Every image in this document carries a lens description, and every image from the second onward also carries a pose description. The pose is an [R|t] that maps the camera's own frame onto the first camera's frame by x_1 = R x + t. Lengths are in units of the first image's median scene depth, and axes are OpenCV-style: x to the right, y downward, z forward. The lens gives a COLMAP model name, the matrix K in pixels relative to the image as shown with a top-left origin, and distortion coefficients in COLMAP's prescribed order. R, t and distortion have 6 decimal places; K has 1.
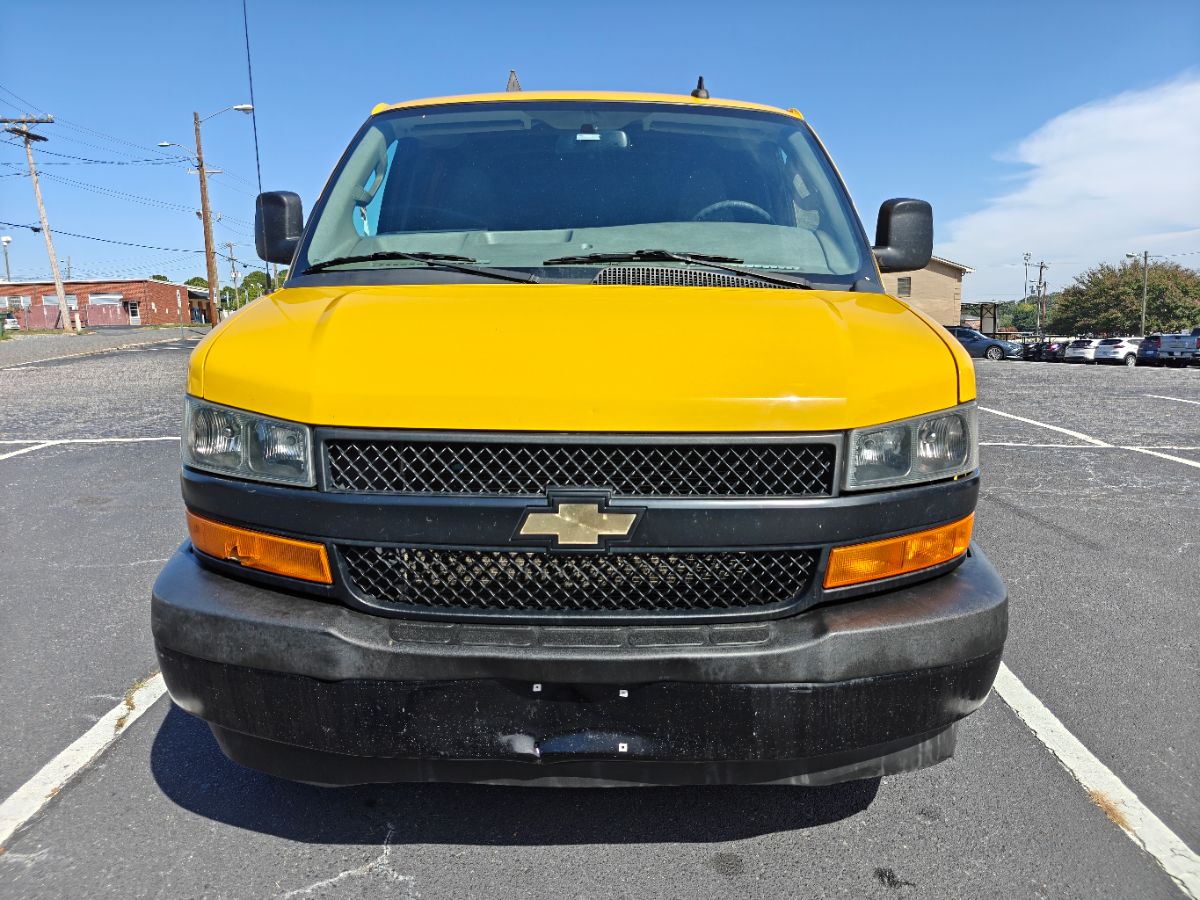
lens RADIAL K [[826.8, 0, 601.1], [0, 826.8, 449.4], [0, 0, 1]] dist [-0.009834, -0.002476]
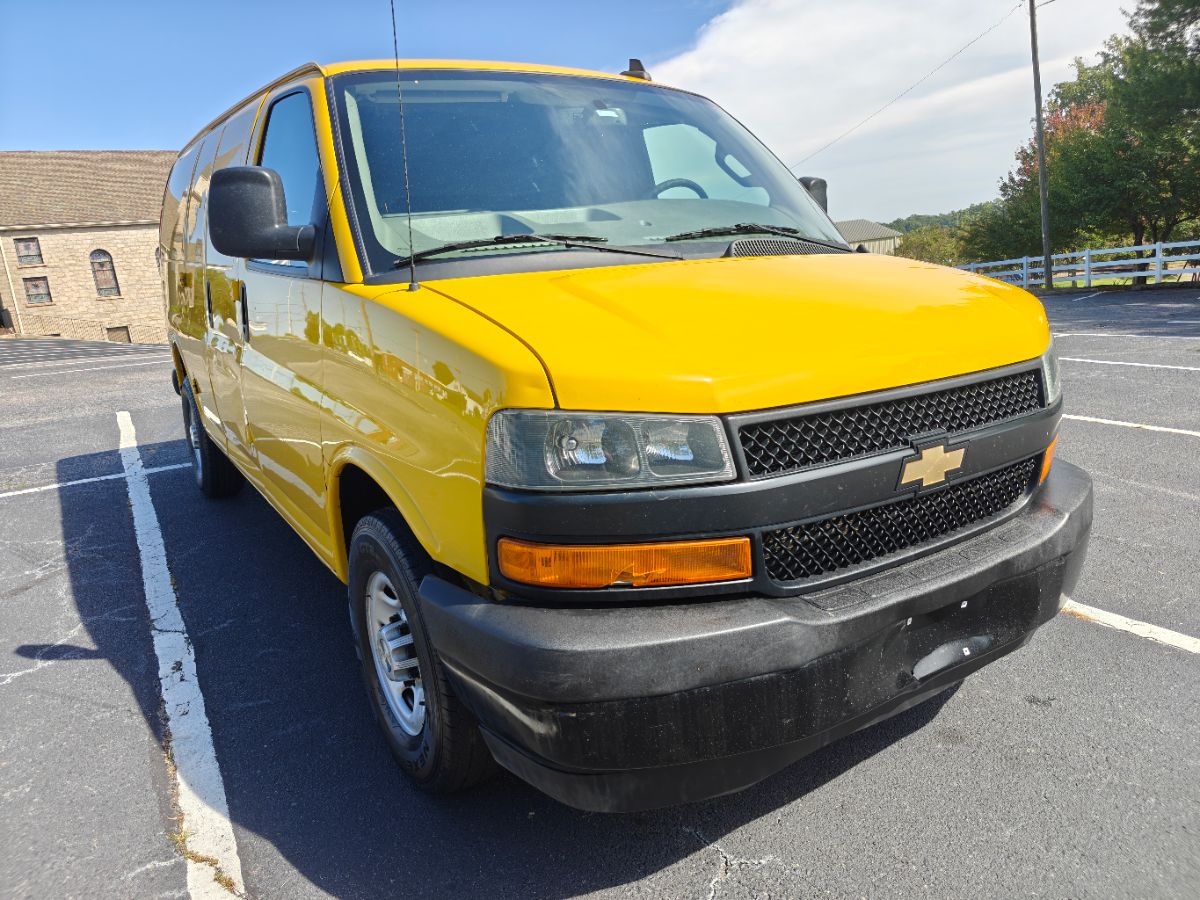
lens RADIAL K [[811.0, 0, 593.7], [0, 811.0, 450.7], [0, 0, 1]] dist [0.002752, -0.005573]
pose [[0.847823, -0.170370, 0.502165, -0.795395], [0.158252, 0.985120, 0.067040, -0.062350], [-0.506115, 0.022630, 0.862169, 0.237385]]
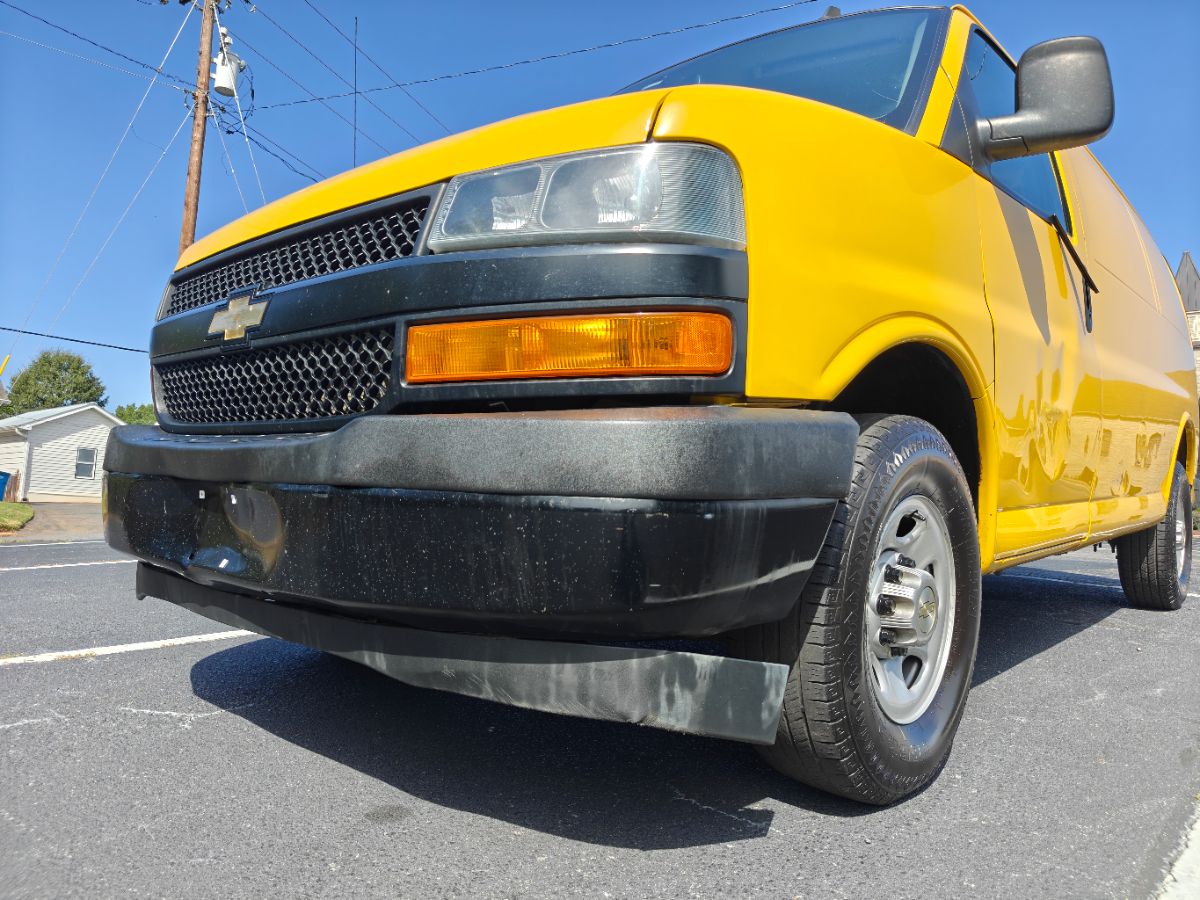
lens RADIAL K [[806.9, 0, 601.8], [0, 806.9, 450.4], [0, 0, 1]] dist [0.048927, -0.075298]
pose [[0.749383, -0.002721, -0.662131, 0.764100], [-0.158711, 0.970102, -0.183612, 0.287660], [0.642834, 0.242684, 0.726546, 0.509687]]
